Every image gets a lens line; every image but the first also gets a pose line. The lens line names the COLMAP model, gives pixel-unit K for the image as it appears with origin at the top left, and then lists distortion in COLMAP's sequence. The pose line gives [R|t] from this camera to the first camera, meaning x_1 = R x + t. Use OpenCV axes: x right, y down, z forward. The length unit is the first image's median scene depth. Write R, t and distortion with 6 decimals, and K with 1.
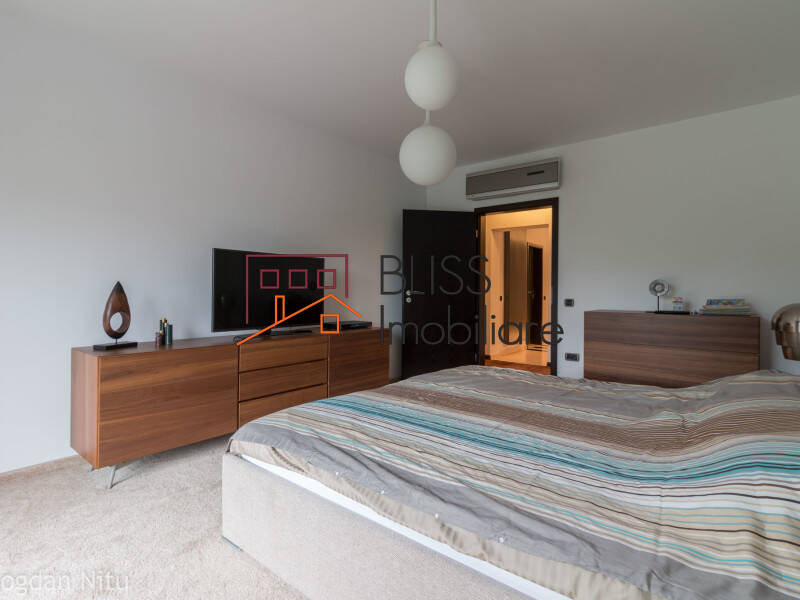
lens RADIAL K [[414.6, 0, 397.6], [0, 414.6, 297.2], [0, 0, 1]] dist [0.004094, 0.000386]
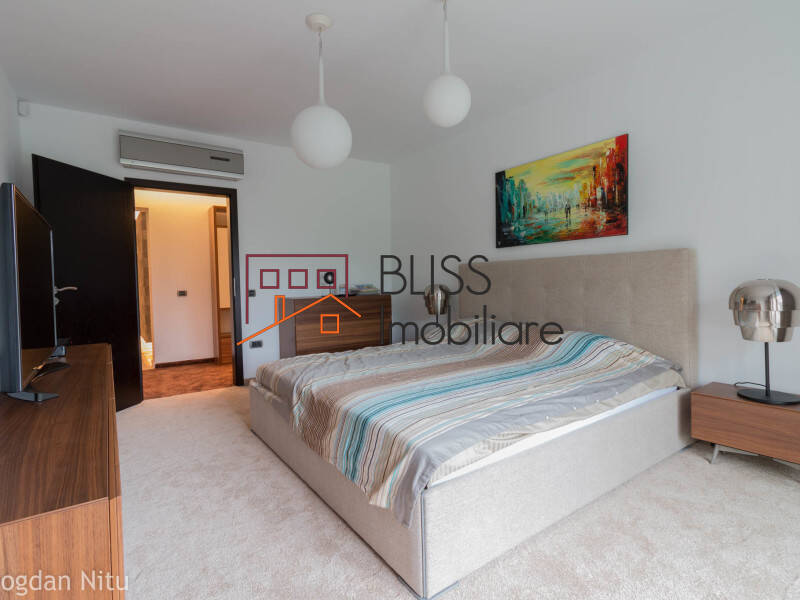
lens RADIAL K [[414.6, 0, 397.7], [0, 414.6, 295.8], [0, 0, 1]] dist [0.004094, 0.000386]
pose [[0.266091, -0.045010, 0.962896, -1.123403], [0.033679, 0.998733, 0.037379, -0.015589], [-0.963359, 0.022483, 0.267270, 0.818626]]
